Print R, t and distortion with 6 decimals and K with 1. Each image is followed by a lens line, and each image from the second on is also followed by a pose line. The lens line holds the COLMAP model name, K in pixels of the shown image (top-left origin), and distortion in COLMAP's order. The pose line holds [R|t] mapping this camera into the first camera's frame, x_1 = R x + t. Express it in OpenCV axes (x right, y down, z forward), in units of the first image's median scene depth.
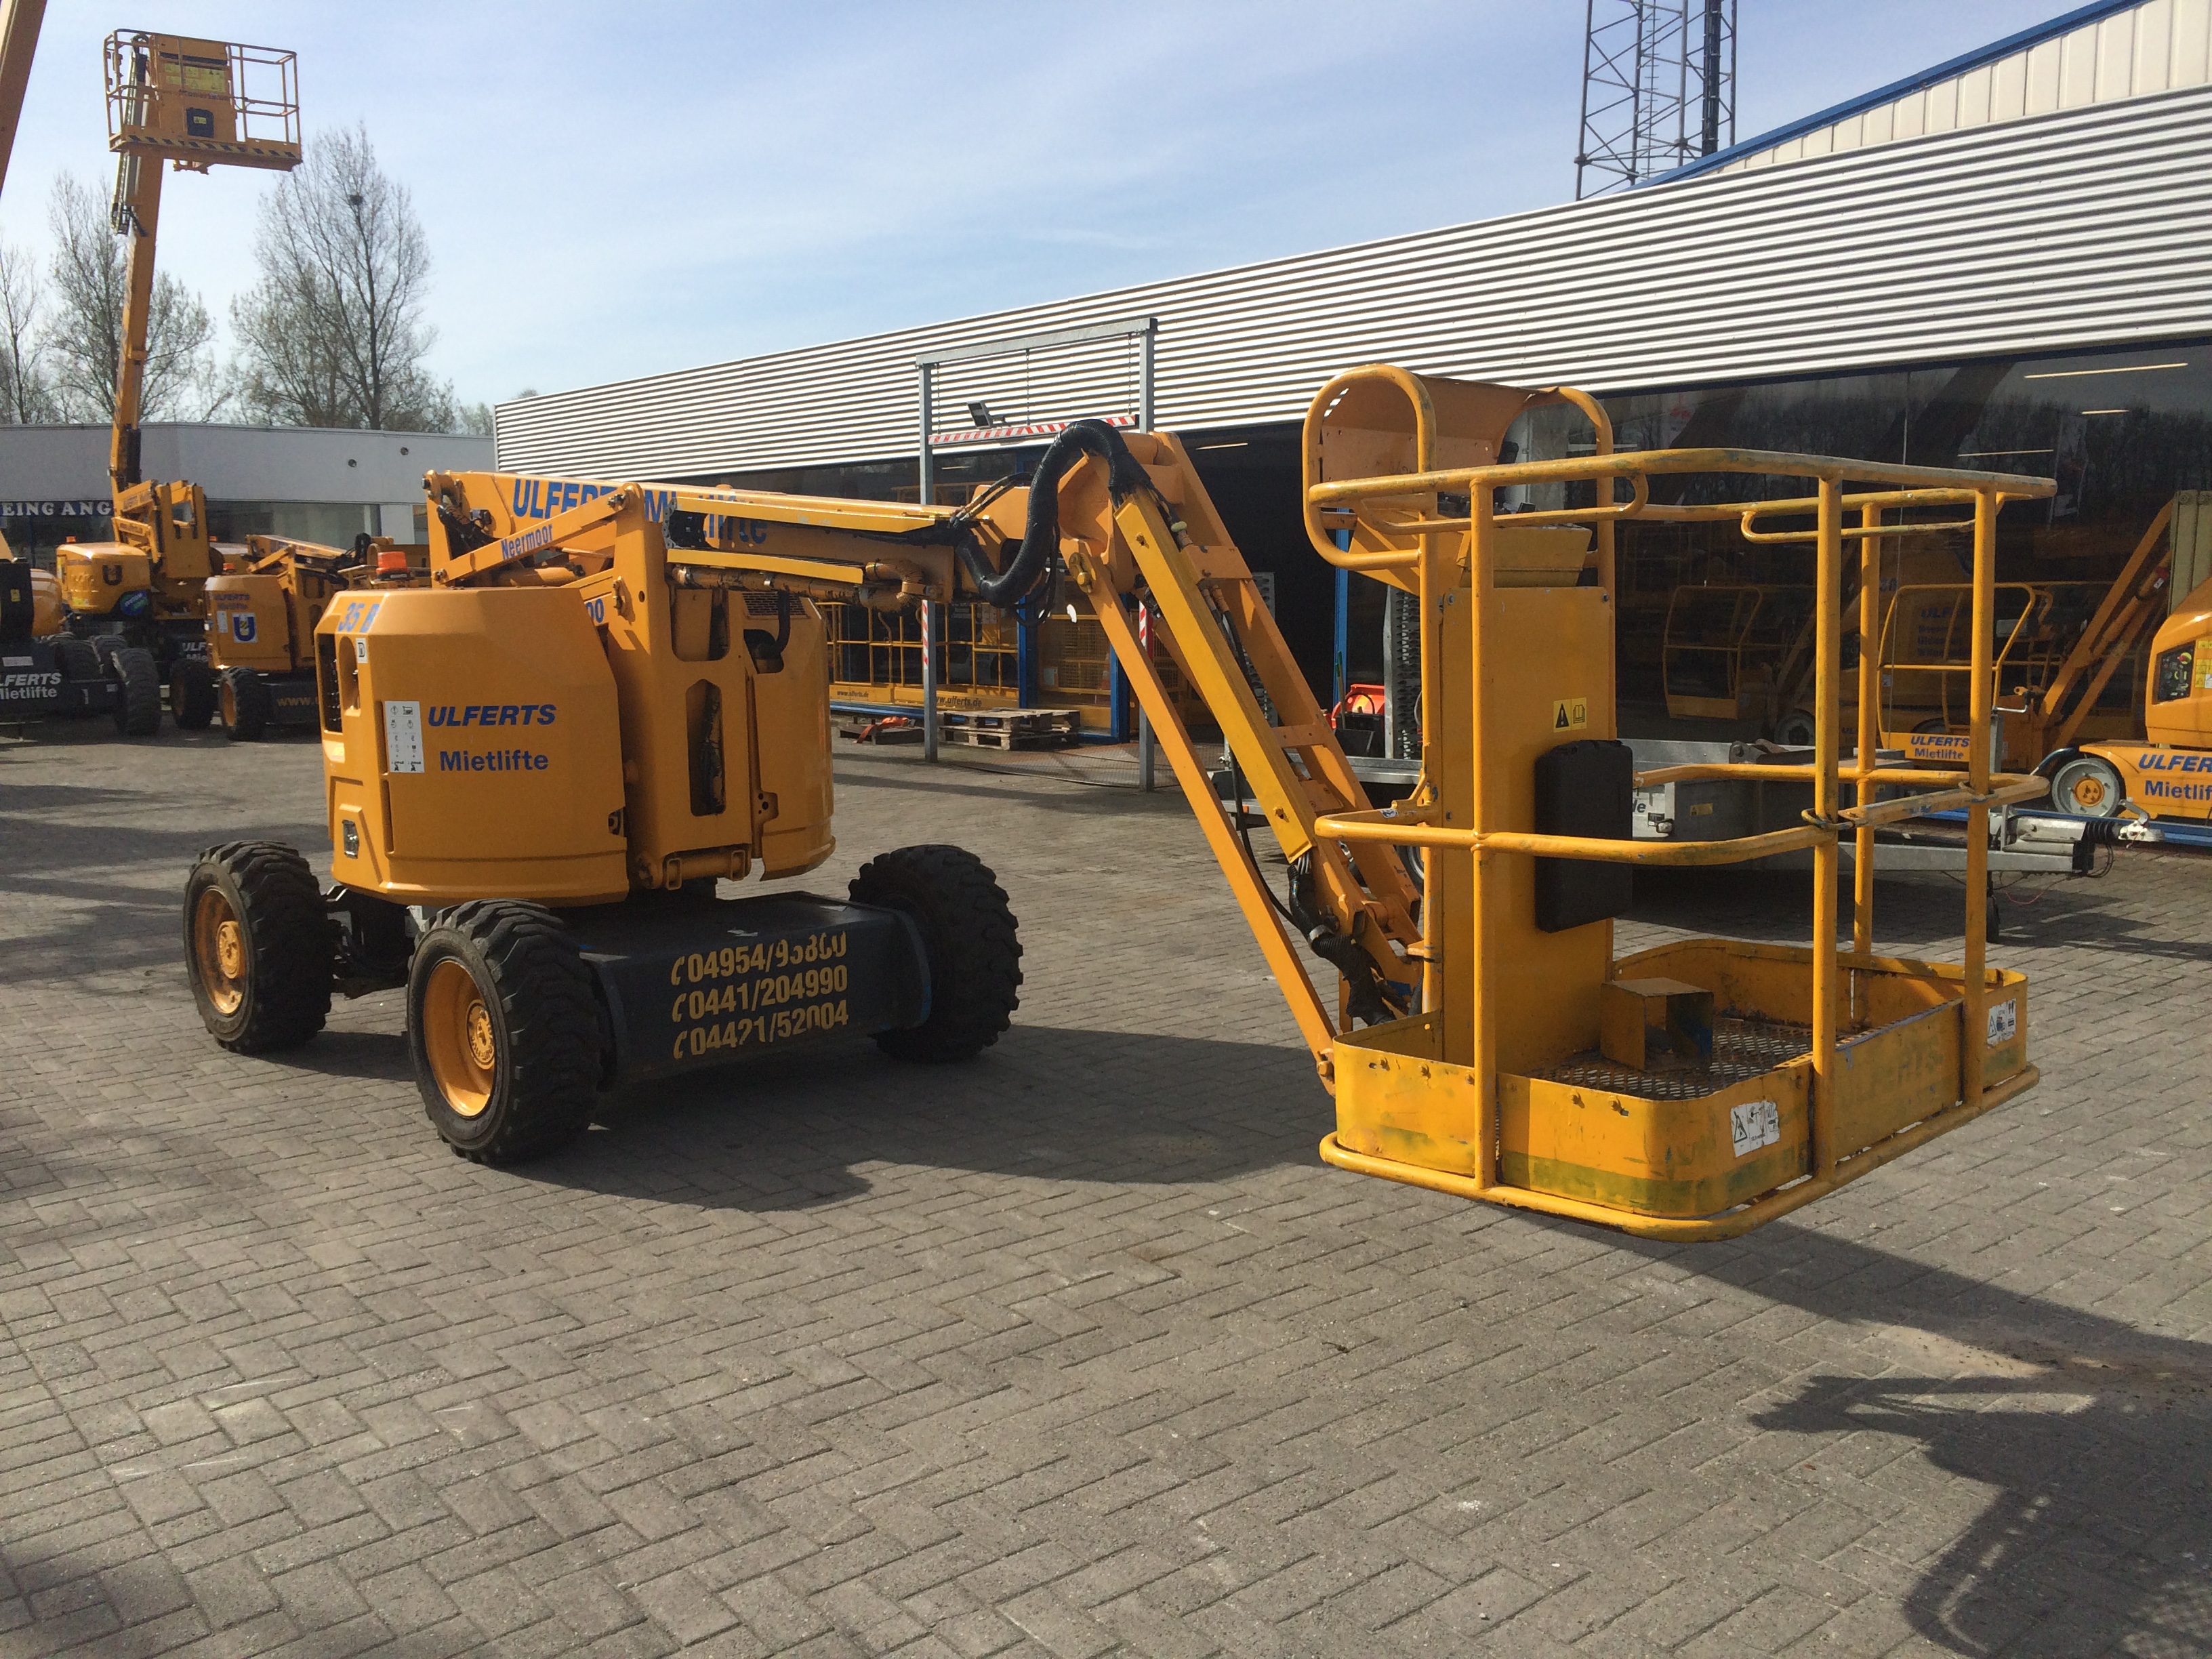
lens RADIAL K [[1897.8, 0, 1106.0], [0, 1897.8, 824.0], [0, 0, 1]] dist [0.064112, -0.070315]
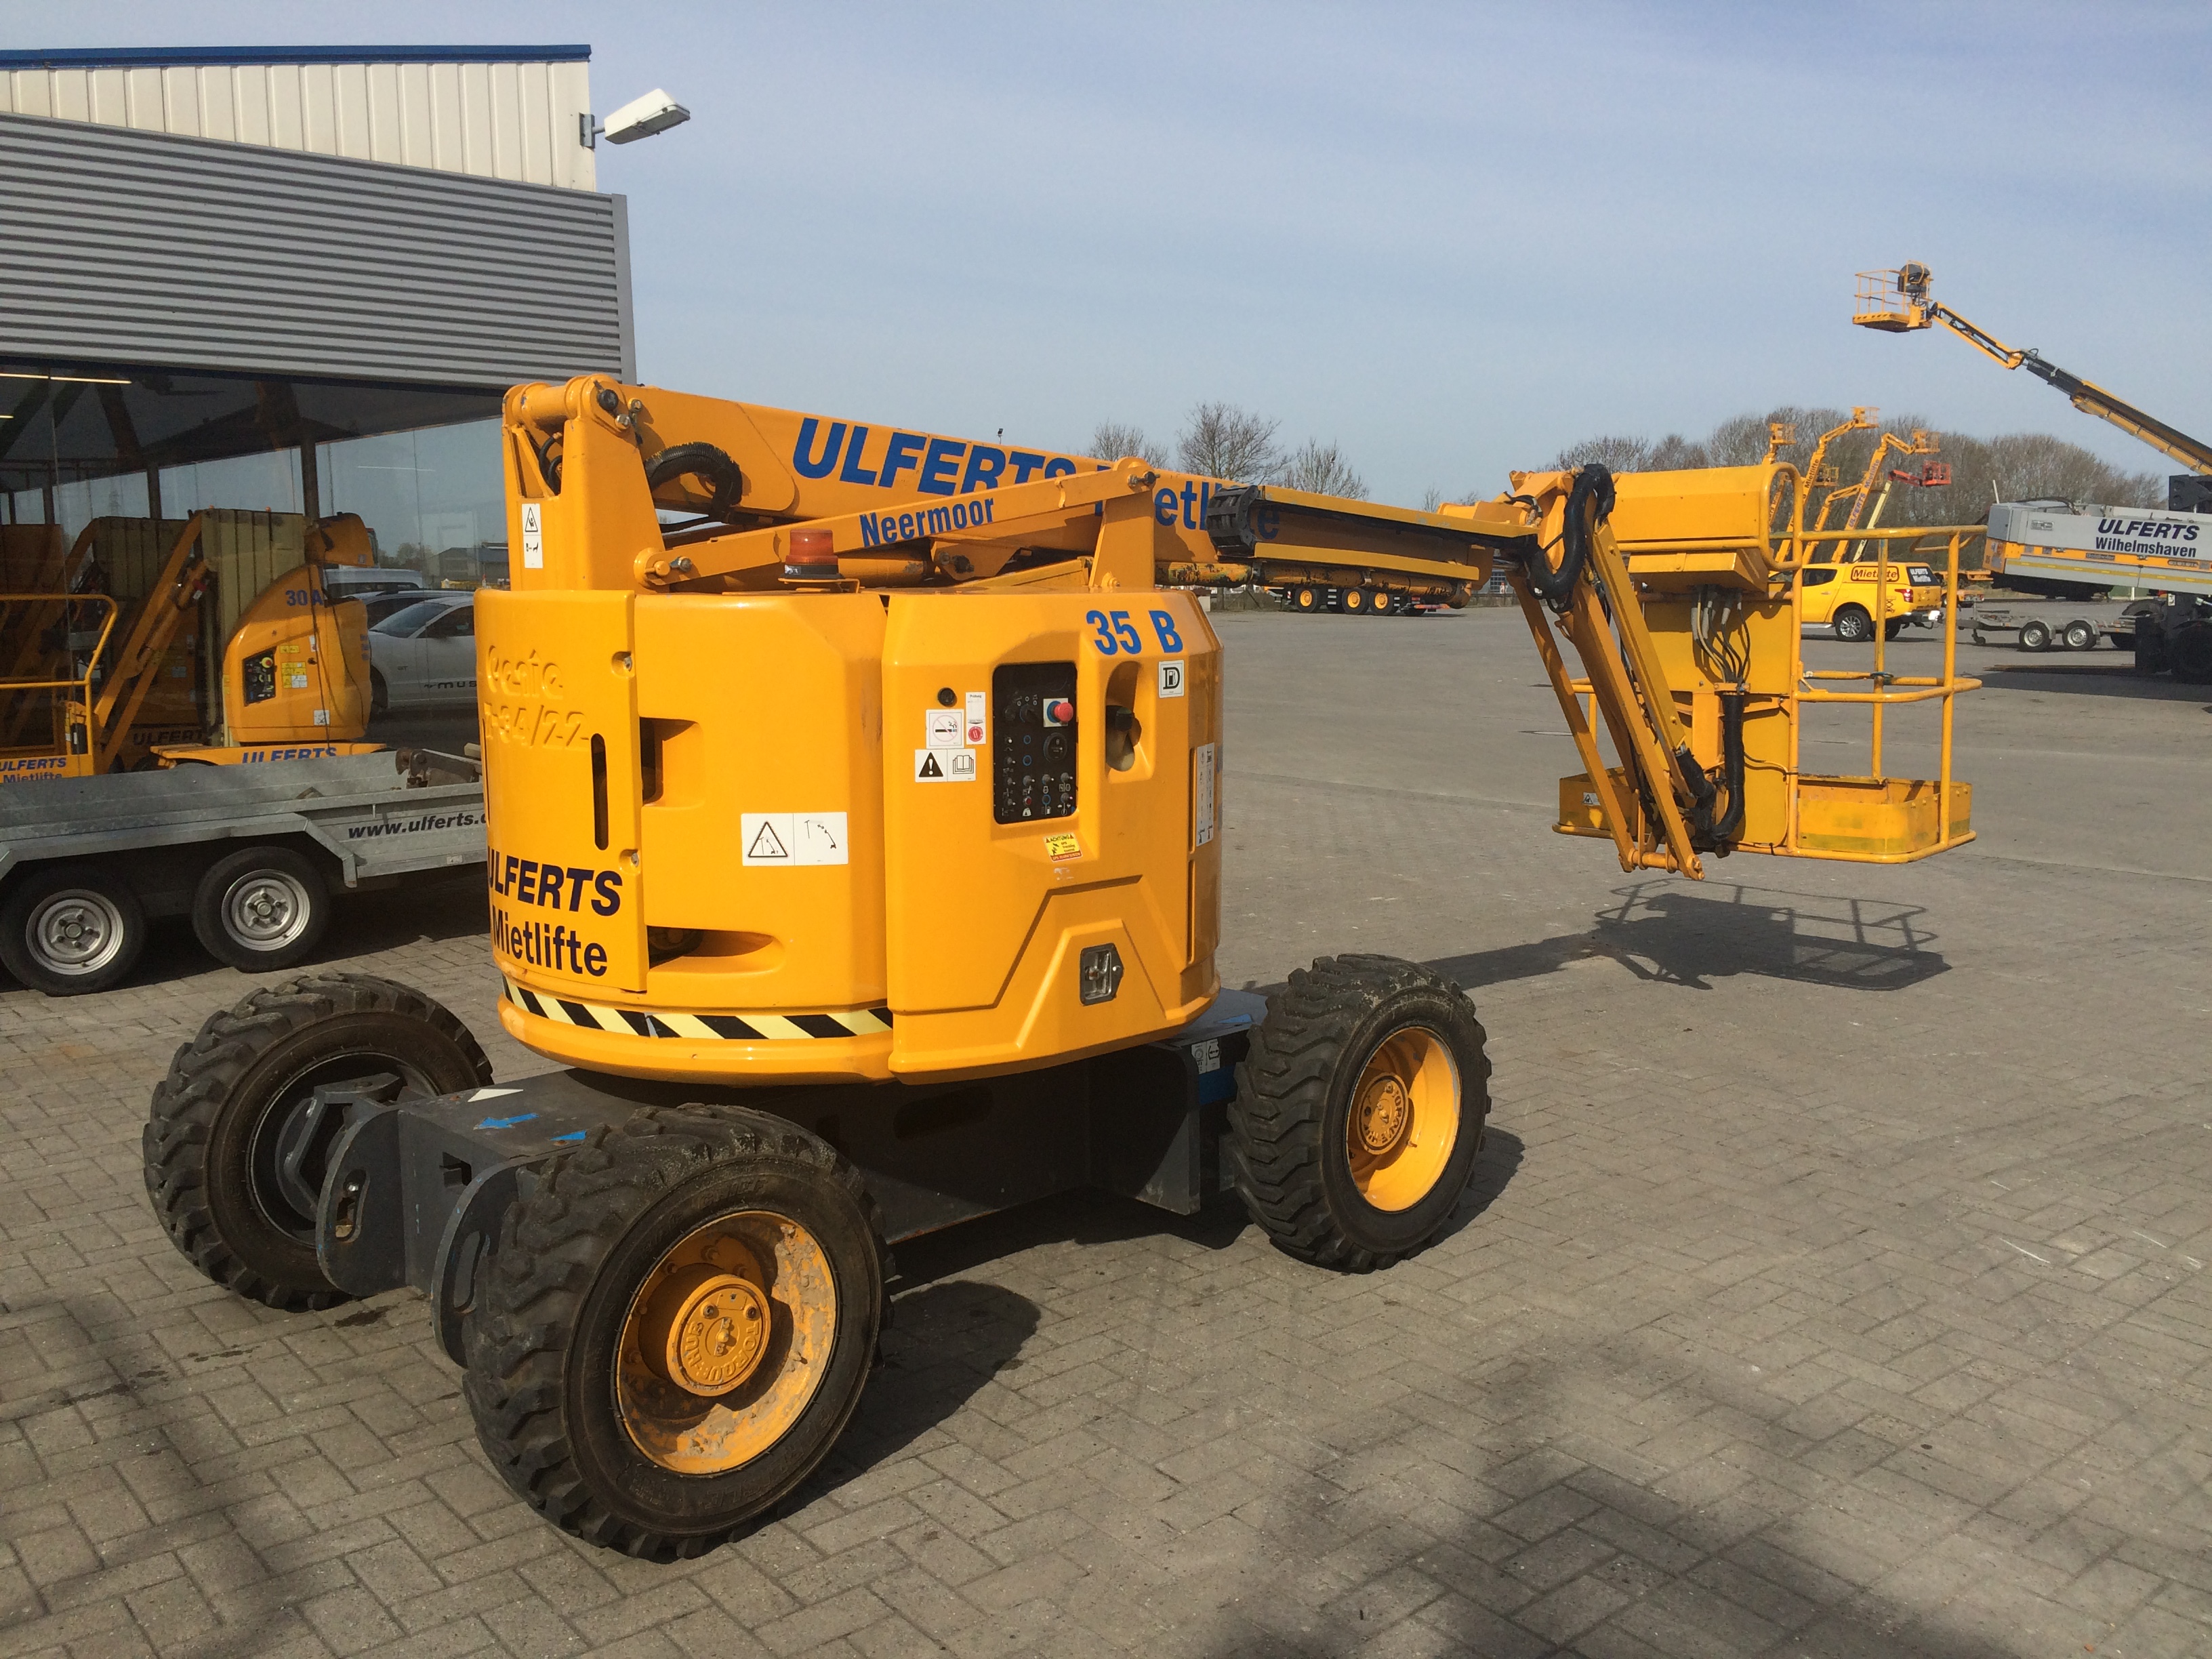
lens RADIAL K [[1897.8, 0, 1094.4], [0, 1897.8, 831.8], [0, 0, 1]] dist [0.064112, -0.070315]
pose [[-0.004201, -0.124393, 0.992224, -0.554738], [0.132808, 0.983374, 0.123846, -0.064436], [-0.991133, 0.132296, 0.012389, 0.532594]]
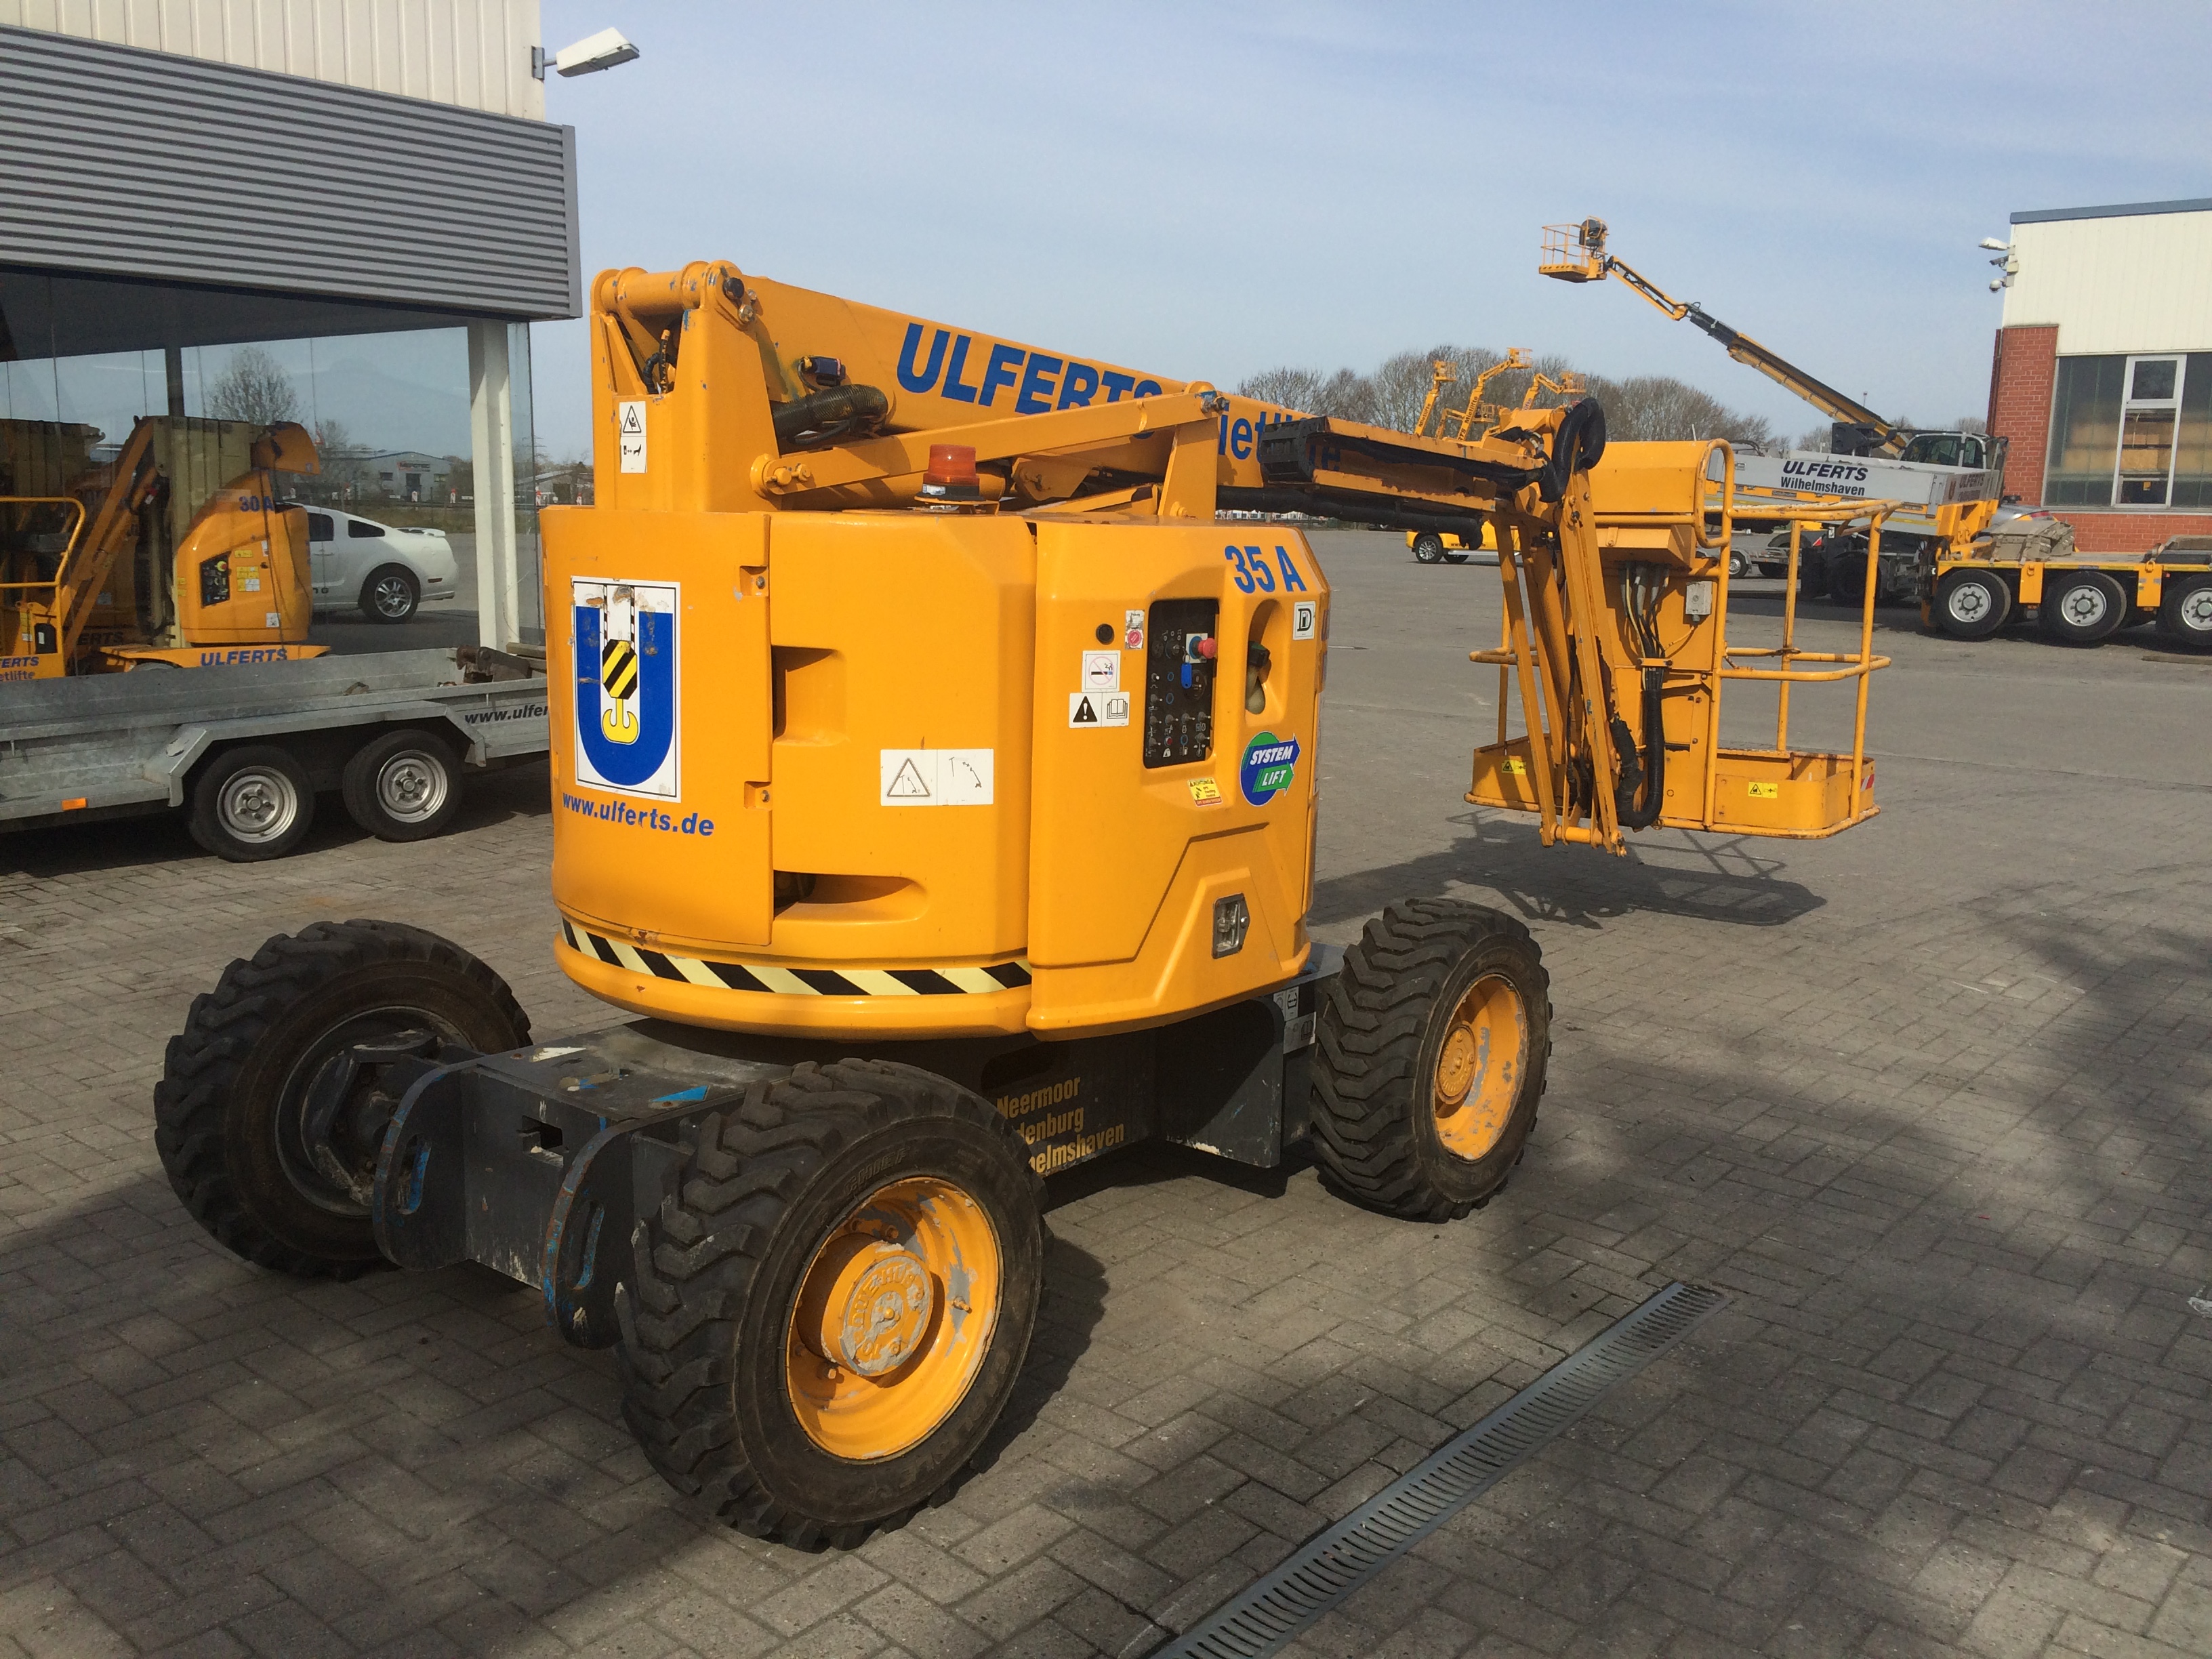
lens RADIAL K [[1897.8, 0, 1094.5], [0, 1897.8, 823.4], [0, 0, 1]] dist [0.064112, -0.070315]
pose [[-0.175374, -0.159193, 0.971546, -0.672640], [0.115521, 0.976696, 0.180889, -0.084150], [-0.977701, 0.143957, -0.152897, 0.695984]]
